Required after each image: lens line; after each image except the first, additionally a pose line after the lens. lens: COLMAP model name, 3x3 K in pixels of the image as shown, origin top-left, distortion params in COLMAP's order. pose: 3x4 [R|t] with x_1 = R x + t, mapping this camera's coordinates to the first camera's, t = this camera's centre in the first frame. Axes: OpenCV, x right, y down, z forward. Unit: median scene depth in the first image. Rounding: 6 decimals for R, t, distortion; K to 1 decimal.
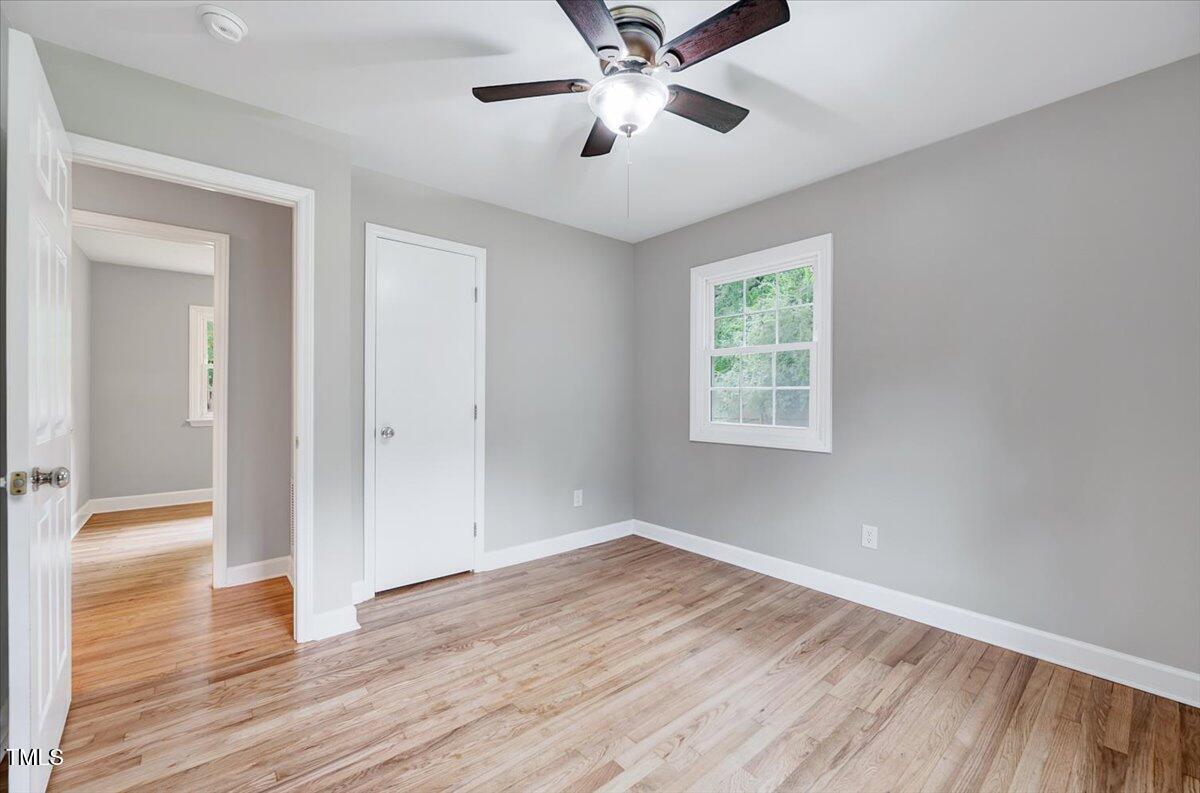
lens RADIAL K [[481.8, 0, 601.2], [0, 481.8, 395.9], [0, 0, 1]] dist [-0.002591, 0.000121]
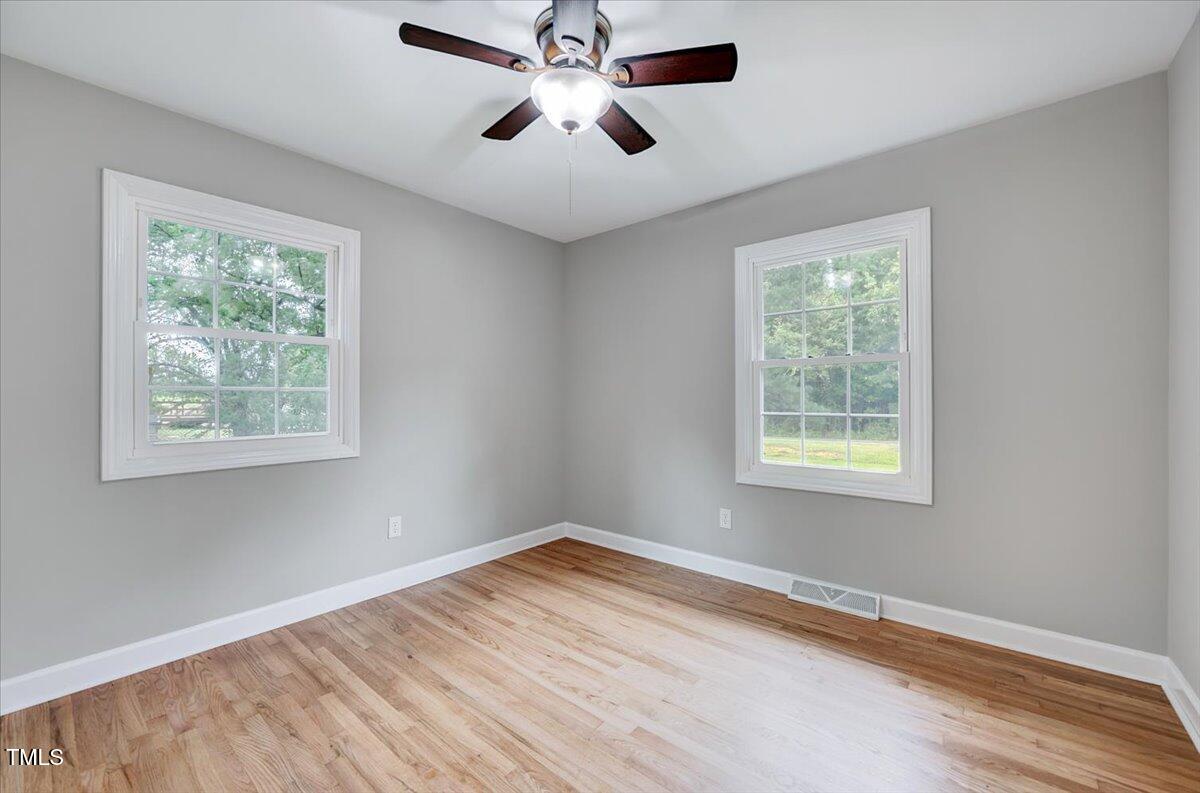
lens RADIAL K [[481.8, 0, 601.0], [0, 481.8, 396.5], [0, 0, 1]] dist [-0.002591, 0.000121]
pose [[-0.156383, 0.000748, 0.987696, -0.640465], [0.002097, 0.999998, -0.000426, -0.002252], [-0.987694, 0.002005, -0.156384, 0.761125]]
